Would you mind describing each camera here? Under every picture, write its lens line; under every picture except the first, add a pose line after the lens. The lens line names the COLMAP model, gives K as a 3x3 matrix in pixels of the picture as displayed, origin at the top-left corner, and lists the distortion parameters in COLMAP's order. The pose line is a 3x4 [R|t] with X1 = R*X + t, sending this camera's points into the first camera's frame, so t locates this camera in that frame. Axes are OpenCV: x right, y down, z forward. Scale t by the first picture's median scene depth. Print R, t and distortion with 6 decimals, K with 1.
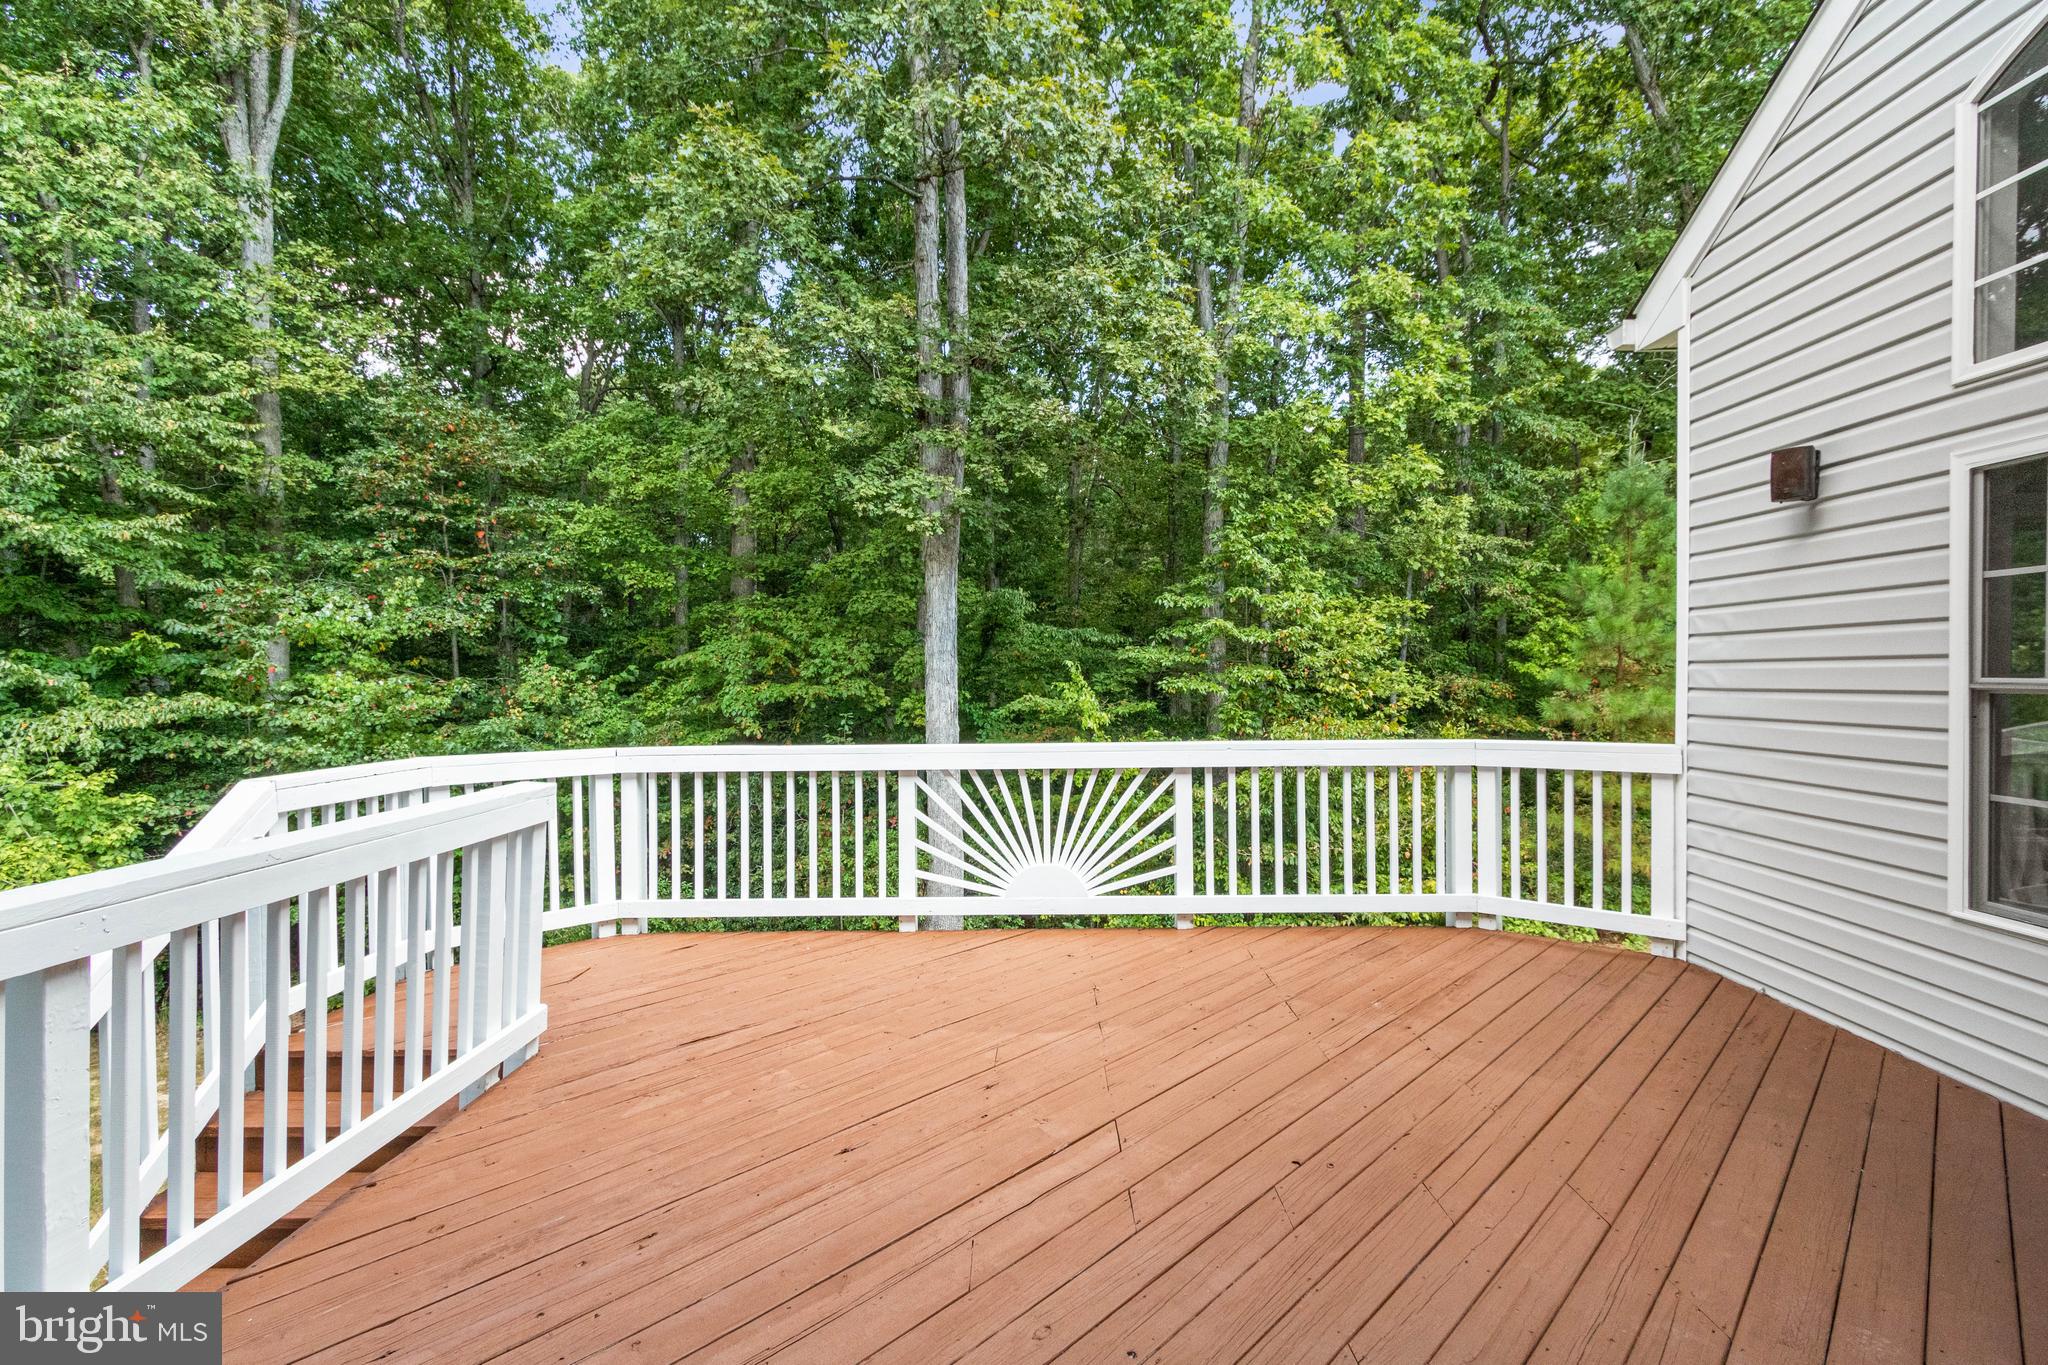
lens RADIAL K [[918.5, 0, 1021.5], [0, 918.5, 681.6], [0, 0, 1]] dist [0.002107, 0.000633]
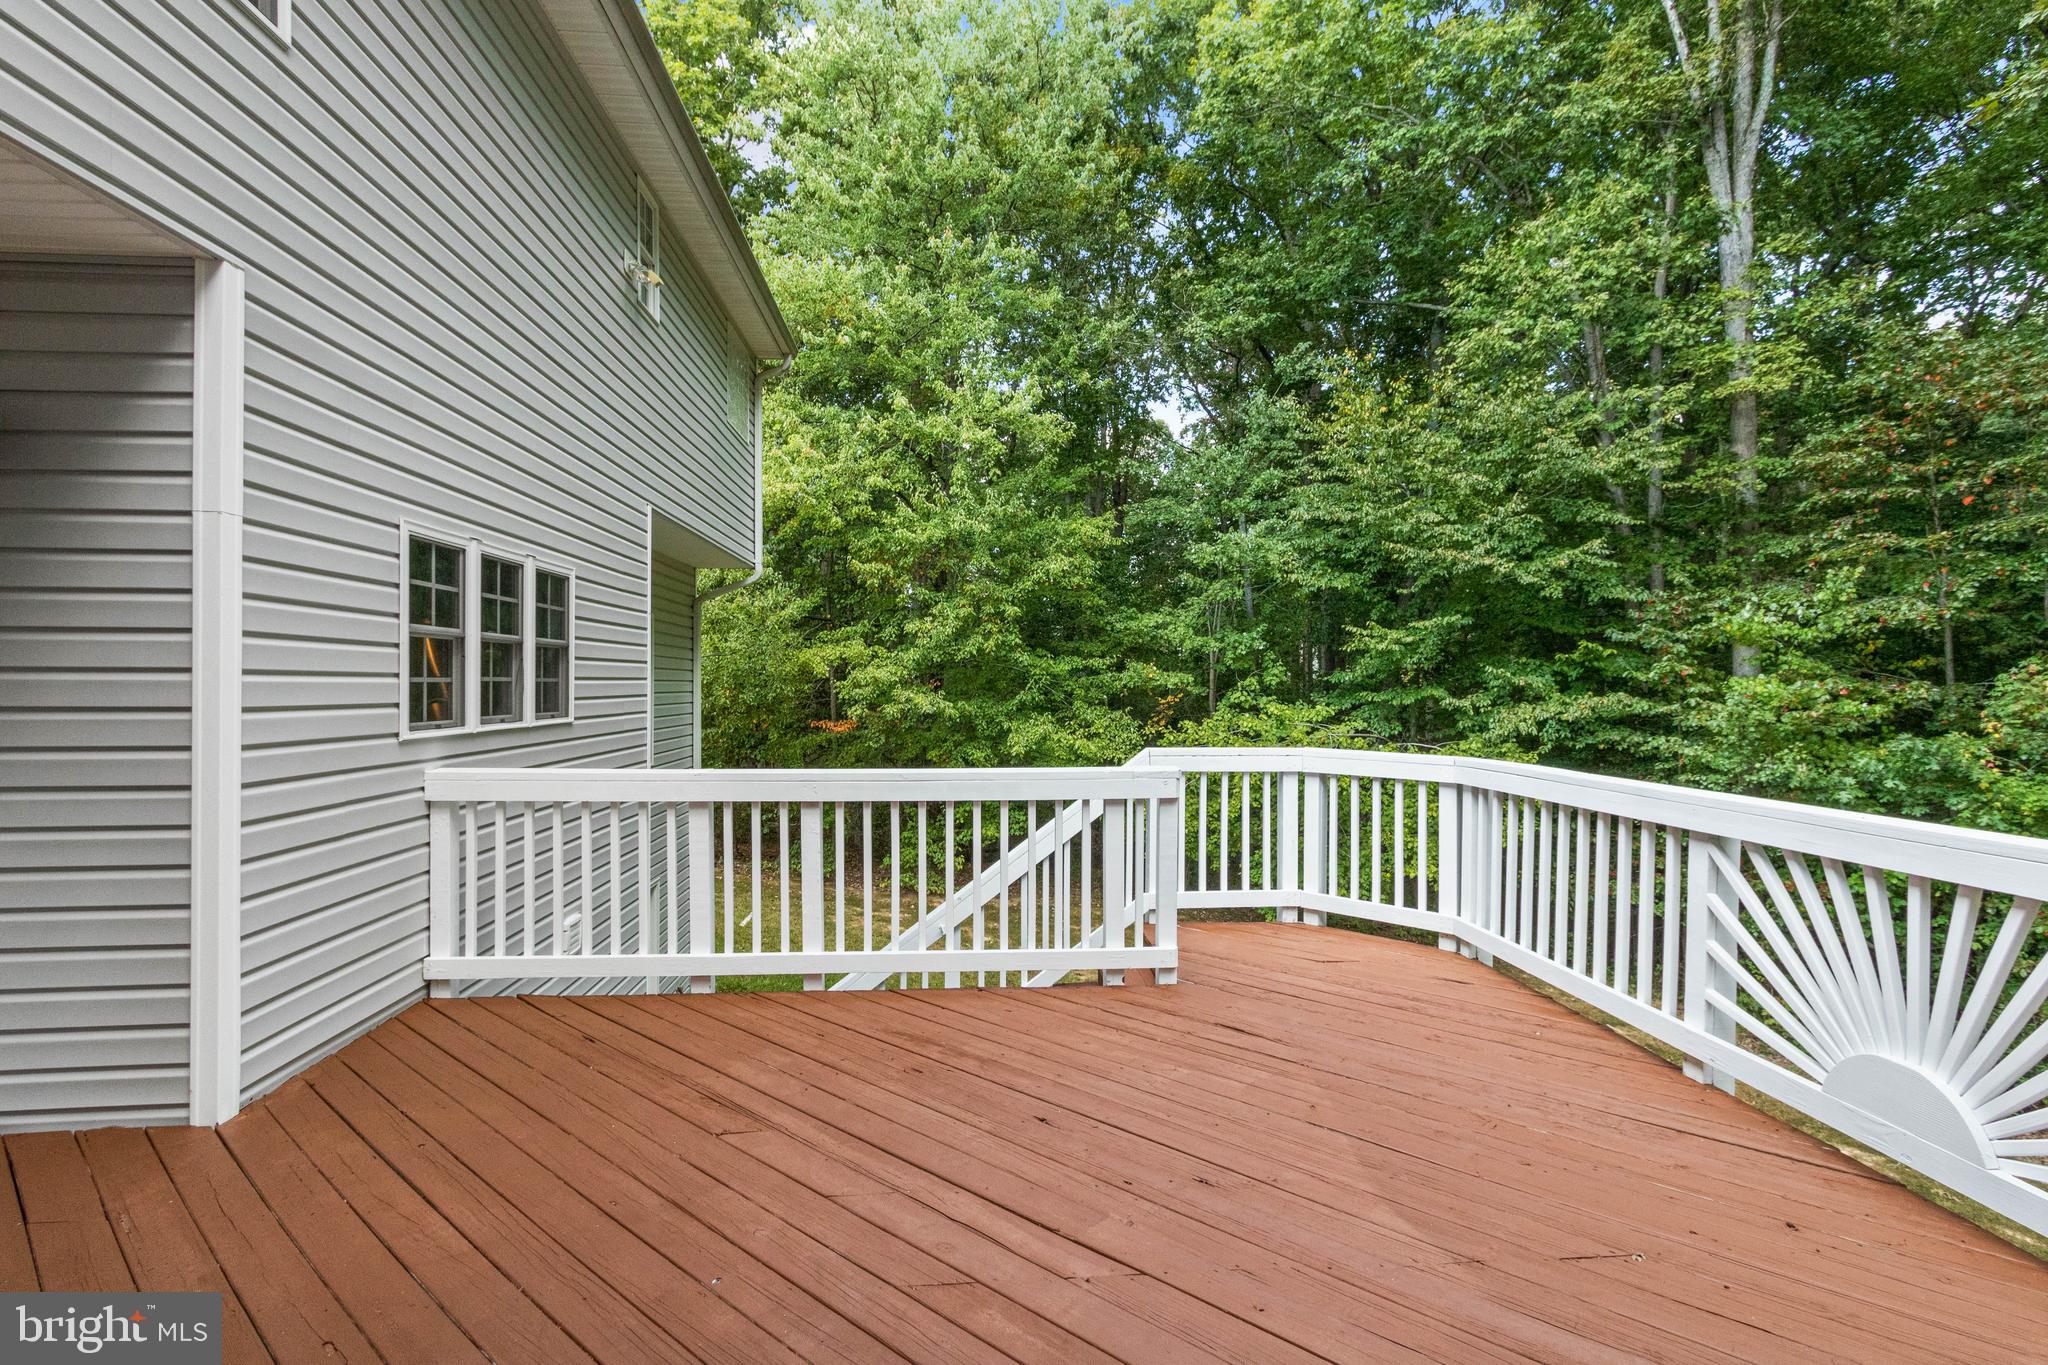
lens RADIAL K [[918.5, 0, 1023.5], [0, 918.5, 662.5], [0, 0, 1]] dist [0.002107, 0.000633]
pose [[0.099283, -0.012229, -0.994984, 0.157016], [-0.009827, 0.999864, -0.013270, -0.002756], [0.995011, 0.011095, 0.099150, 0.151664]]
